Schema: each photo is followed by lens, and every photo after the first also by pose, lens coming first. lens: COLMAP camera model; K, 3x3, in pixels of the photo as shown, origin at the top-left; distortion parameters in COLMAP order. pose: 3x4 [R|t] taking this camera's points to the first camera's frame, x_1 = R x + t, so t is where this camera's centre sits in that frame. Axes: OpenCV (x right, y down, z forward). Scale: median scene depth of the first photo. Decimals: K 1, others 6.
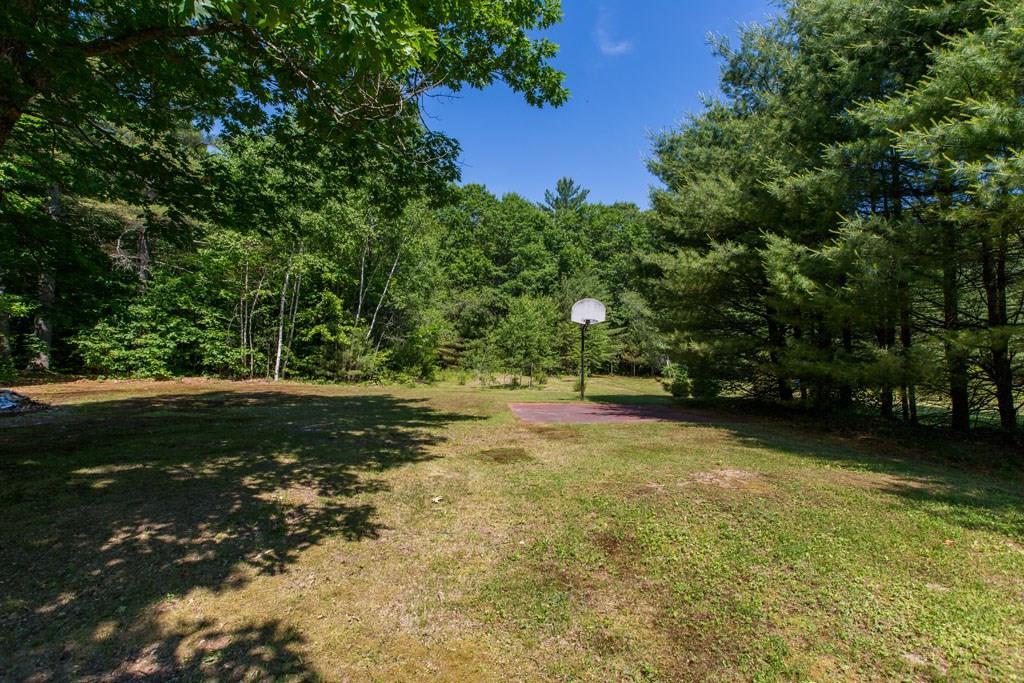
lens RADIAL K [[508.7, 0, 509.3], [0, 508.7, 341.0], [0, 0, 1]] dist [-0.000566, 0.000012]
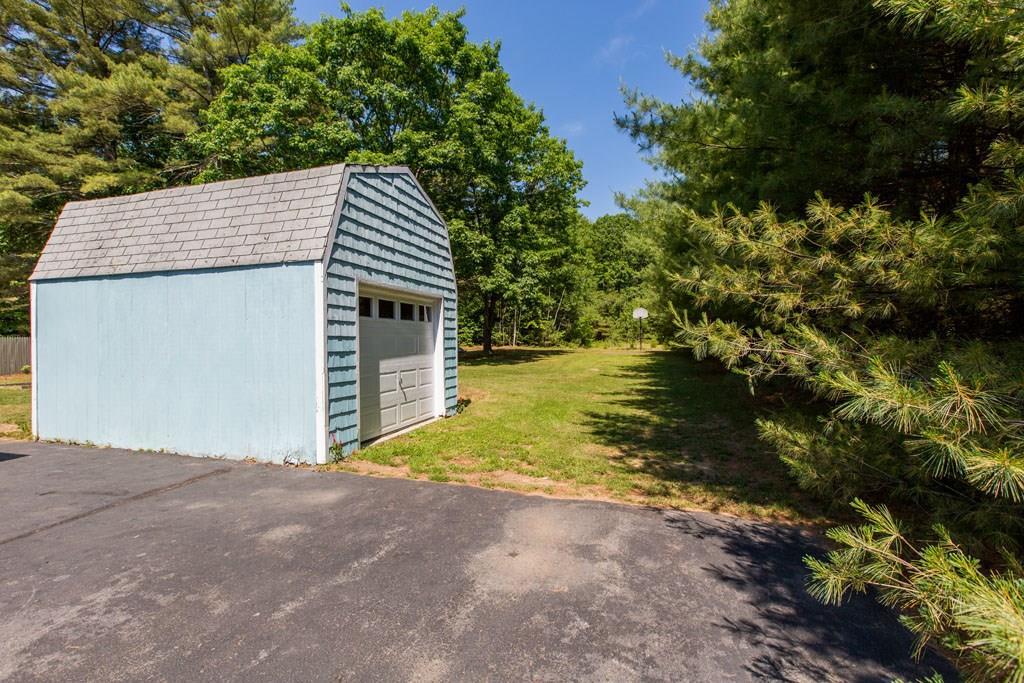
lens RADIAL K [[470.4, 0, 511.3], [0, 470.4, 341.0], [0, 0, 1]] dist [-0.000800, -0.000063]
pose [[0.932748, -0.023180, -0.359782, 0.246431], [0.039202, 0.998535, 0.037299, -0.021443], [0.358391, -0.048895, 0.932290, -0.839290]]
